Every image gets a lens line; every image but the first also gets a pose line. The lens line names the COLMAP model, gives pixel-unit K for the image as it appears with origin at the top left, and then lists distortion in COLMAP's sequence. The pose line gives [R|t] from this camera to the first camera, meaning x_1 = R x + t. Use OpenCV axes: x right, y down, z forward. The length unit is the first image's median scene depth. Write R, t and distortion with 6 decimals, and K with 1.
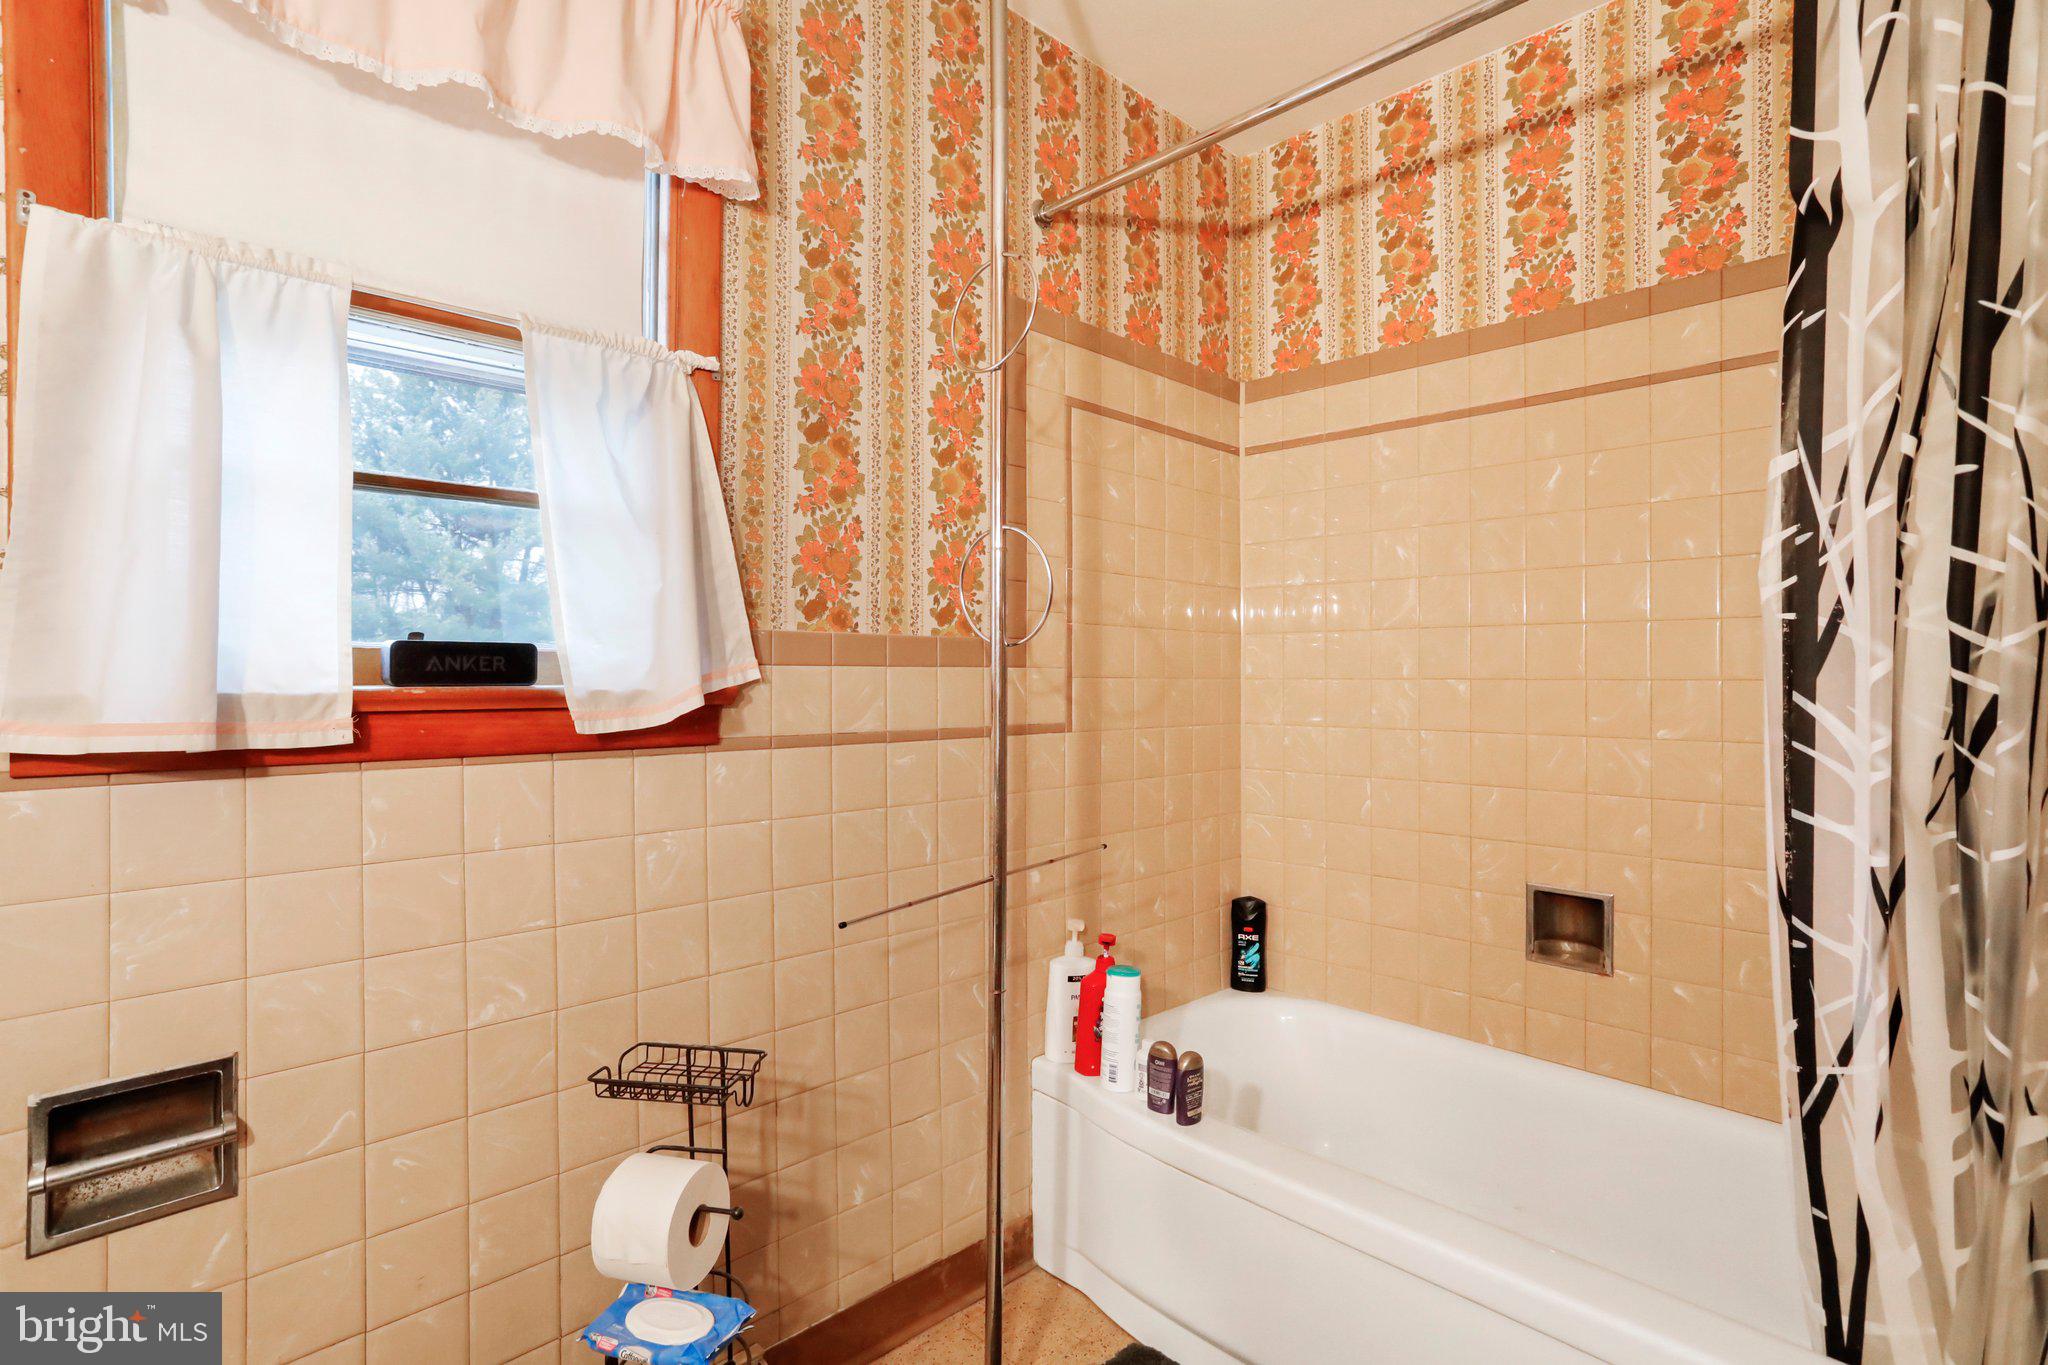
lens RADIAL K [[991.9, 0, 1023.2], [0, 991.9, 675.3], [0, 0, 1]] dist [-0.064493, 0.046206]
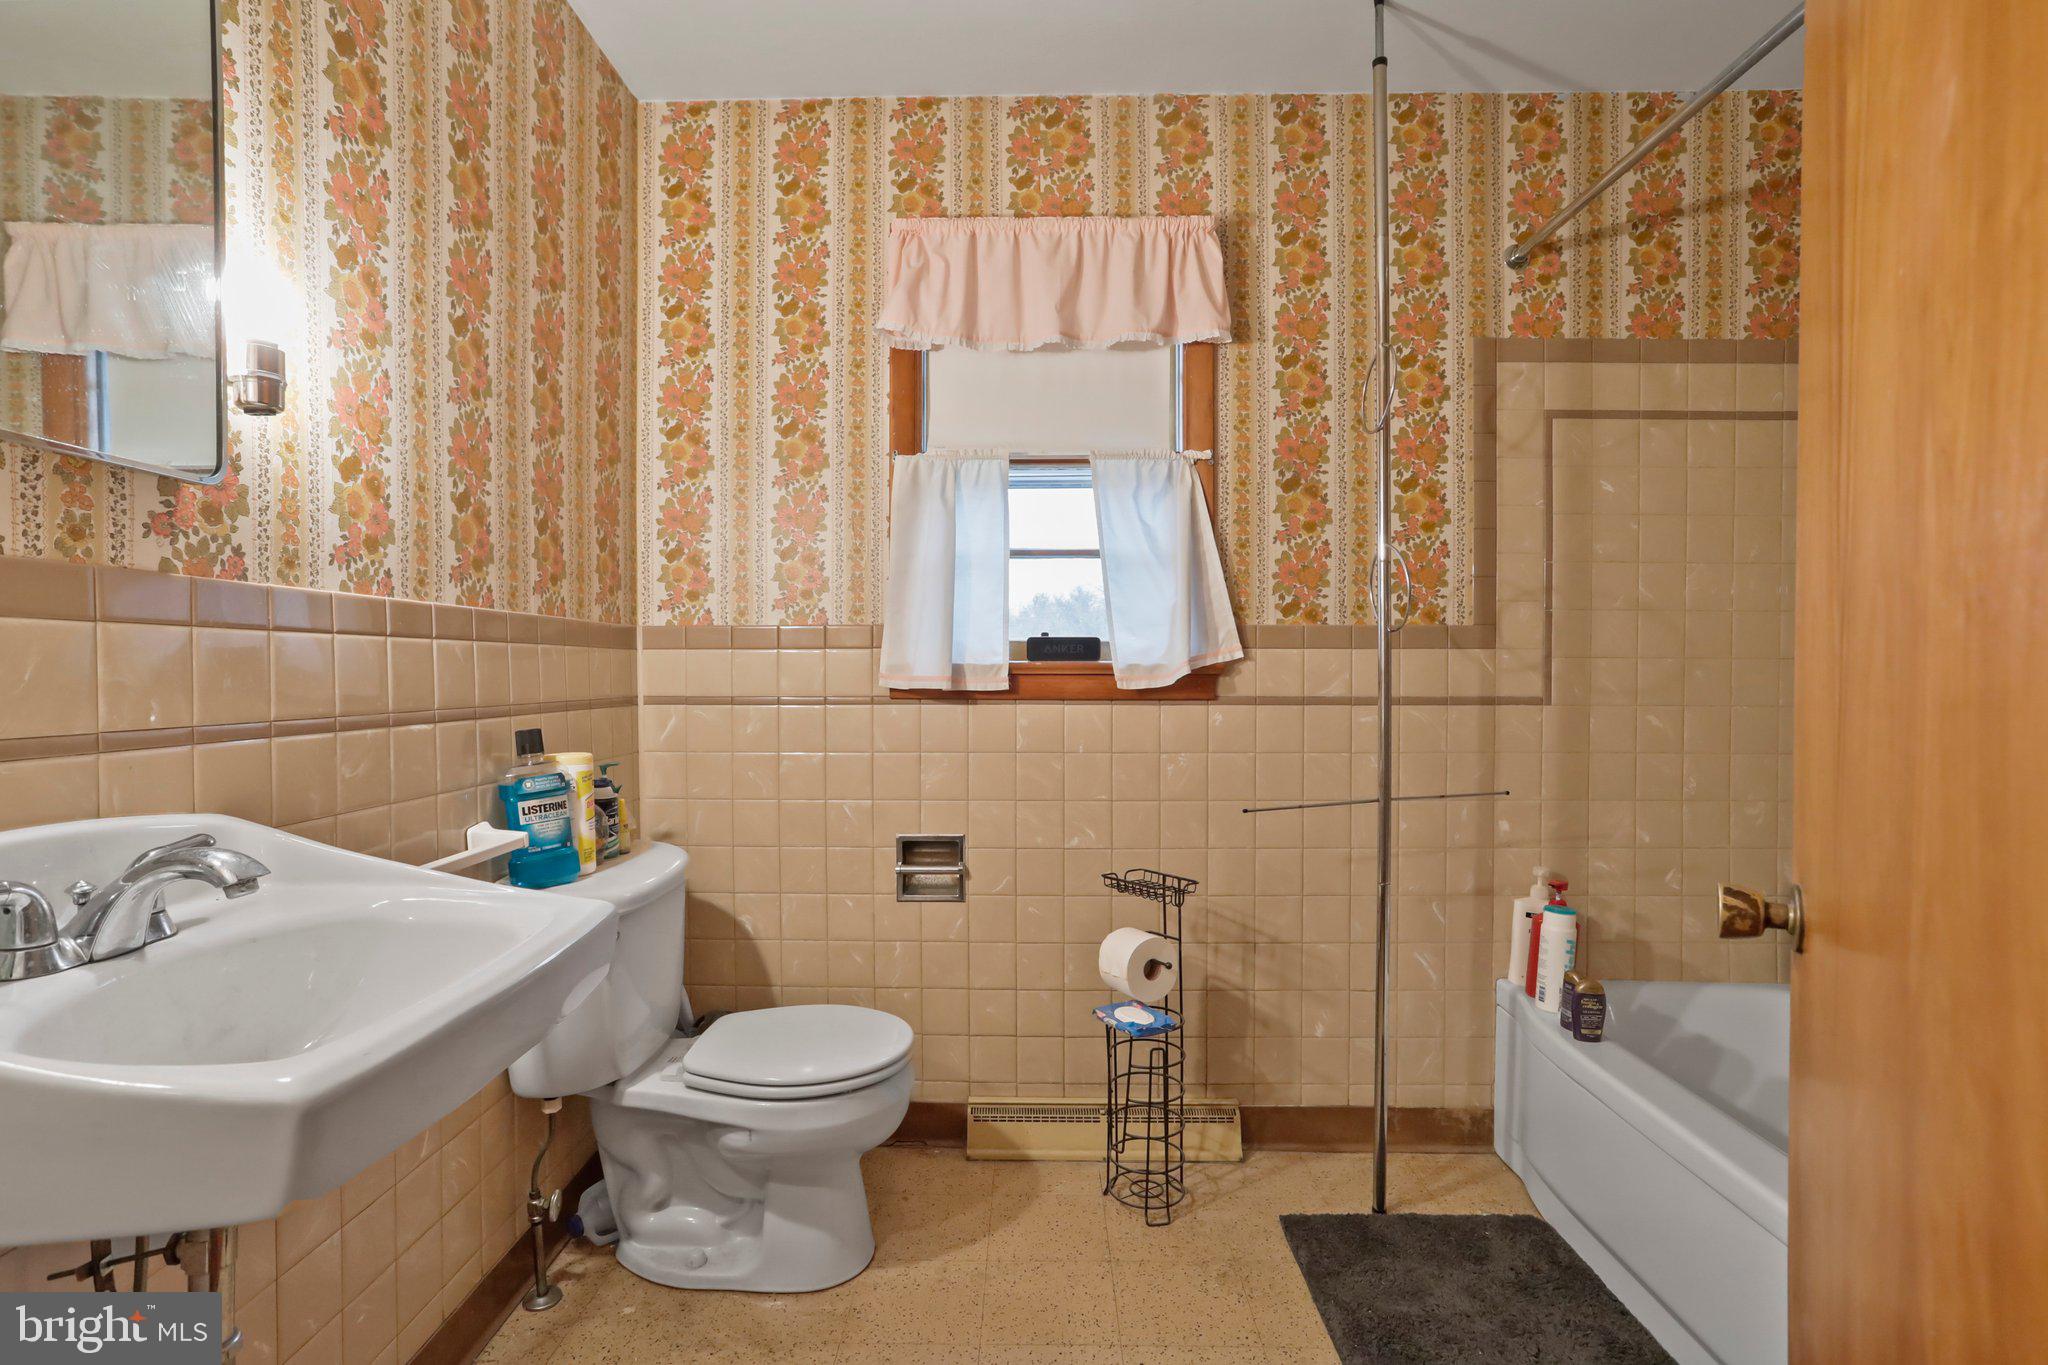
lens RADIAL K [[1054.1, 0, 1038.7], [0, 1054.1, 681.3], [0, 0, 1]] dist [-0.047744, 0.045817]
pose [[0.719549, 0.009384, -0.694379, 0.598707], [0.000681, 0.999899, 0.014218, 0.016144], [0.694442, -0.010703, 0.719469, -0.357264]]
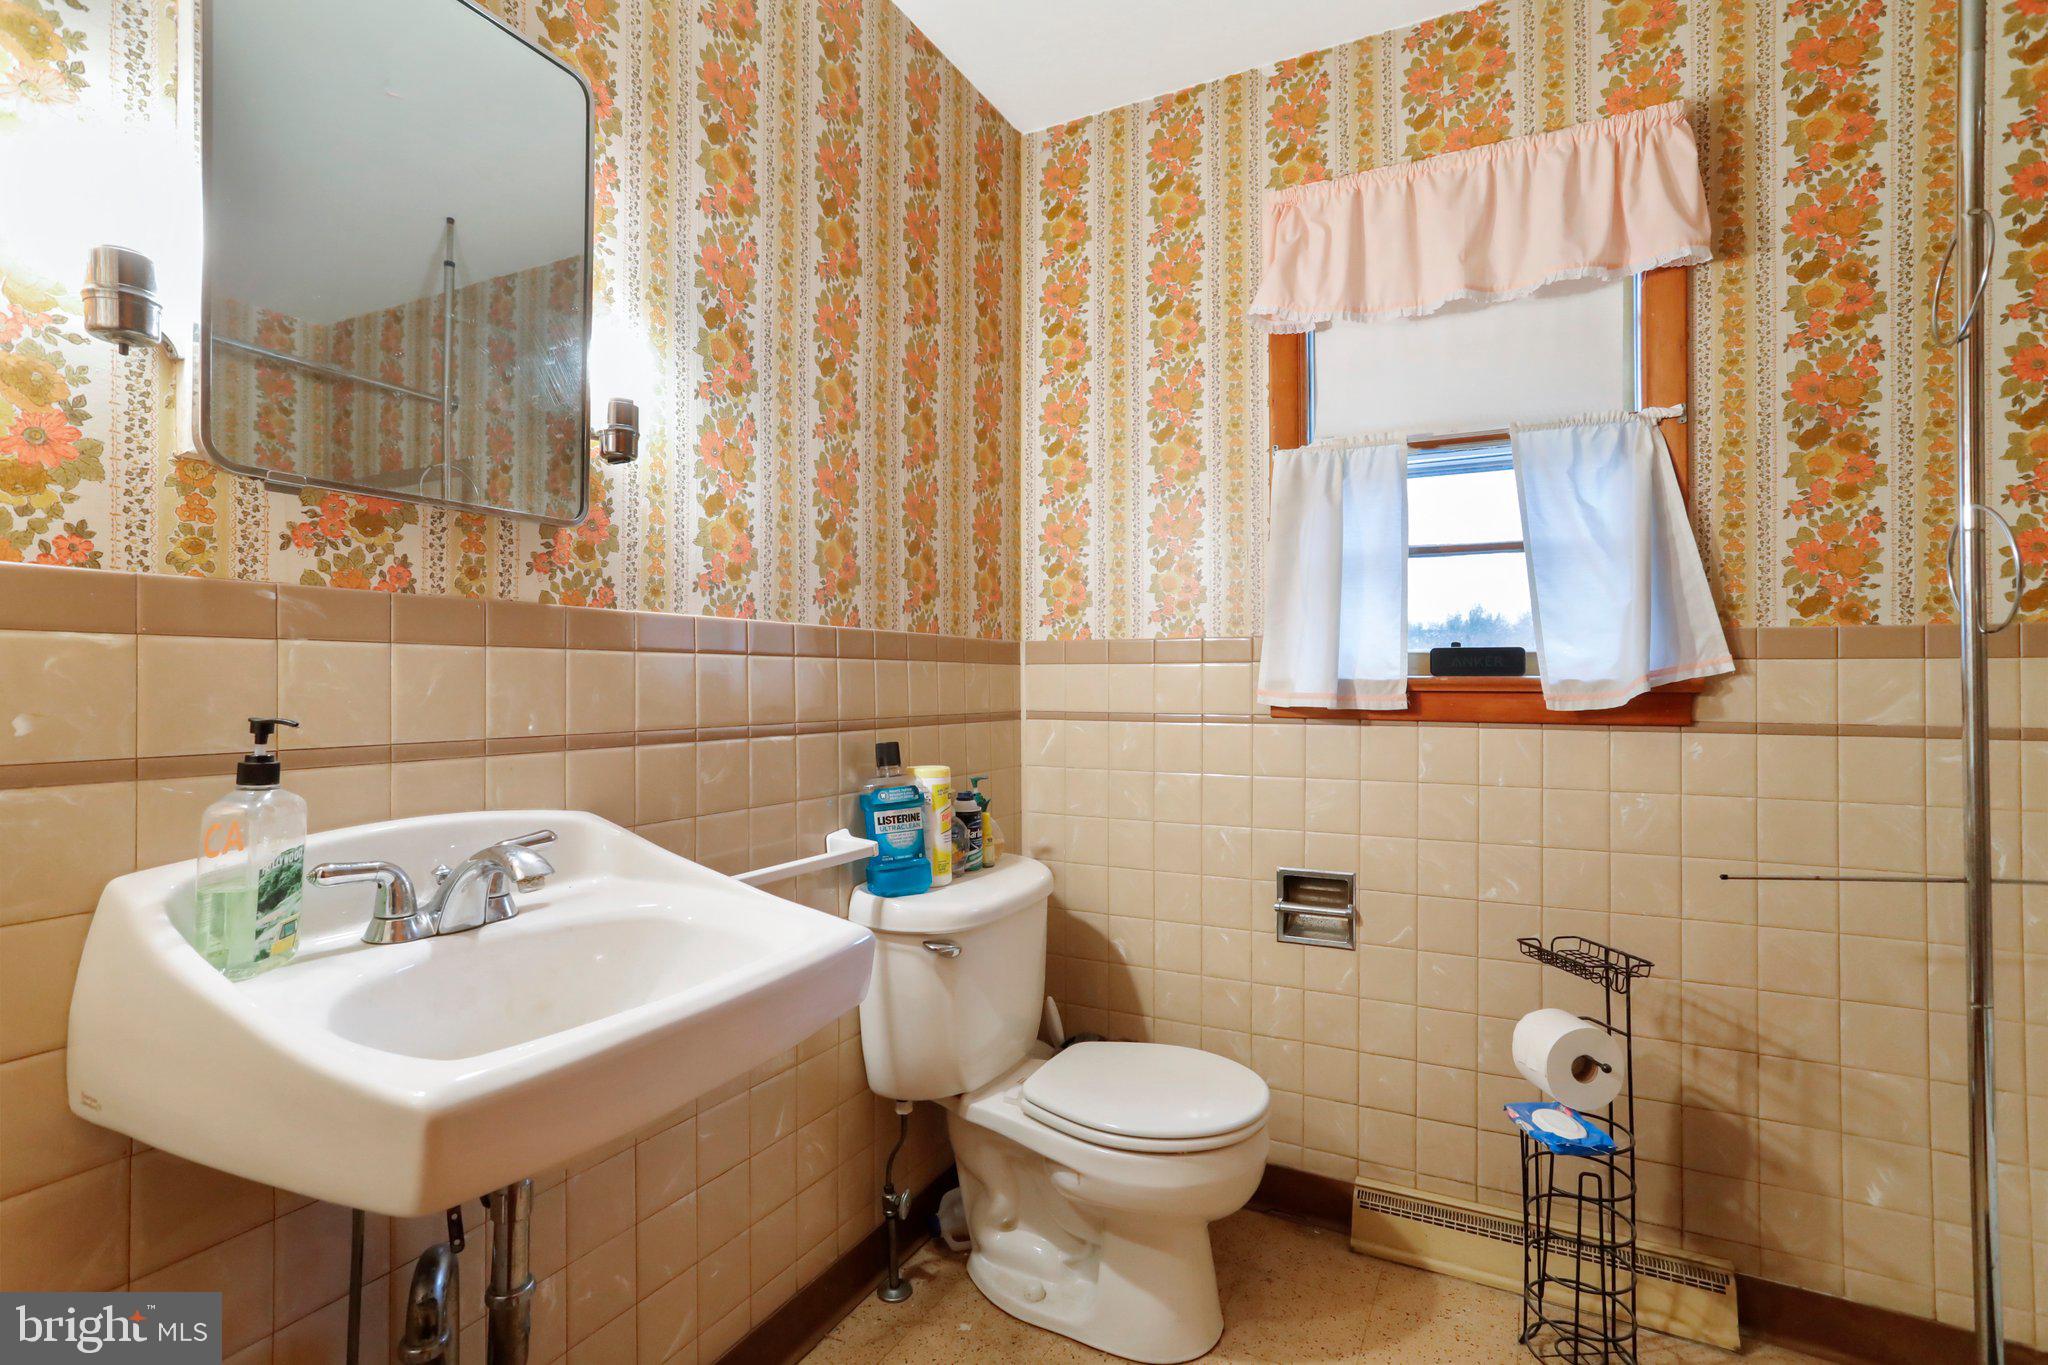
lens RADIAL K [[1034.5, 0, 1010.6], [0, 1034.5, 669.3], [0, 0, 1]] dist [-0.052200, 0.043399]
pose [[0.309310, -0.007898, -0.950928, 0.571347], [-0.000287, 0.999965, -0.008399, 0.011119], [0.950961, 0.002871, 0.309297, -0.155562]]
